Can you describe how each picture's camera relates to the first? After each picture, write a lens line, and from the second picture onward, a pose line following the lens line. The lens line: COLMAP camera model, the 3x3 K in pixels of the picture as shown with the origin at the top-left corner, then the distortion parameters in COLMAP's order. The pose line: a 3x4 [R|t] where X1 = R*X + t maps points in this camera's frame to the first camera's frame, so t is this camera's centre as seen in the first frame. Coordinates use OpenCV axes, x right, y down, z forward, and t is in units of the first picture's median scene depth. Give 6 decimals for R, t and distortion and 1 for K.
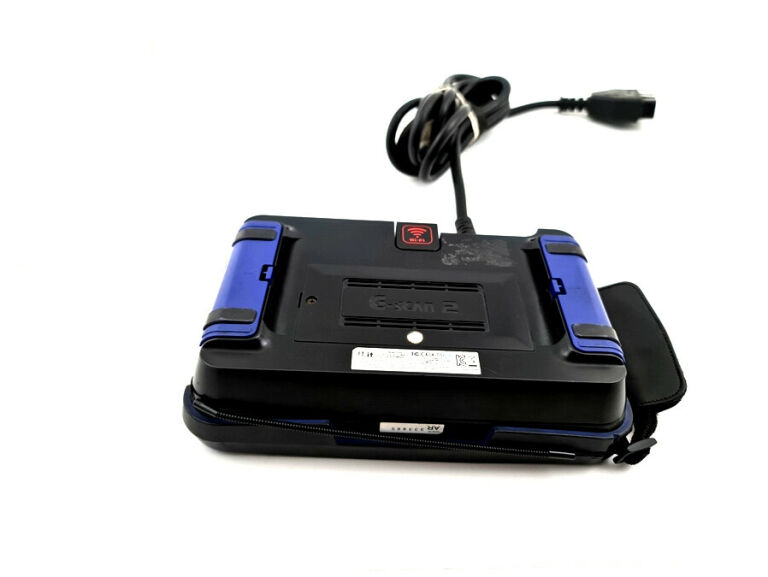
lens RADIAL K [[578.2, 0, 384.0], [0, 578.2, 288.5], [0, 0, 1]] dist [-0.007609, 0.000677]
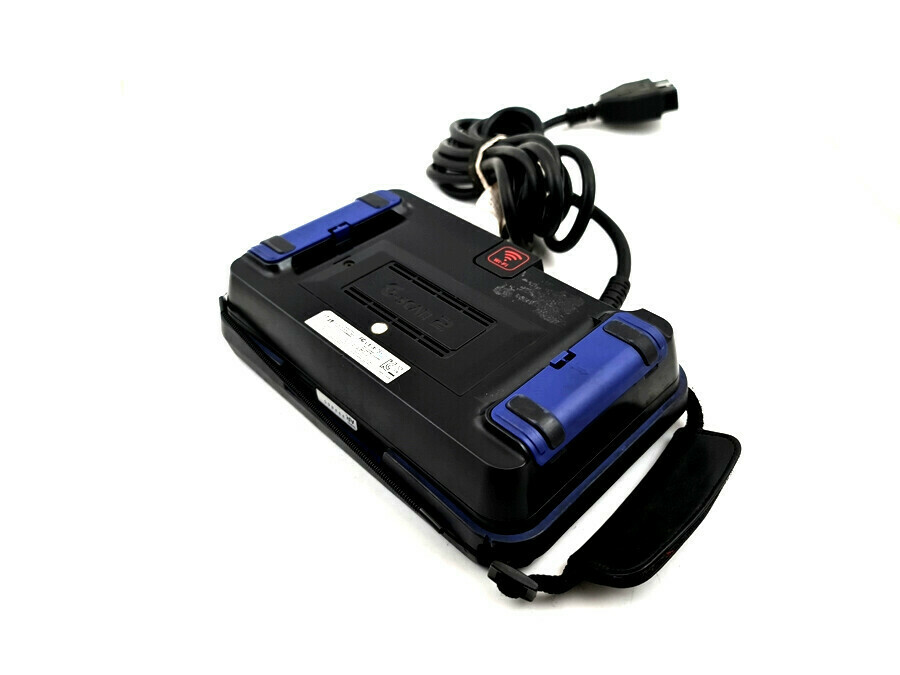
lens RADIAL K [[677.5, 0, 450.0], [0, 677.5, 337.5], [0, 0, 1]] dist [-0.007609, 0.000677]
pose [[0.717052, 0.408886, -0.564490, 0.684979], [-0.424581, 0.898499, 0.111494, -0.067574], [0.552782, 0.159724, 0.817876, 0.133313]]
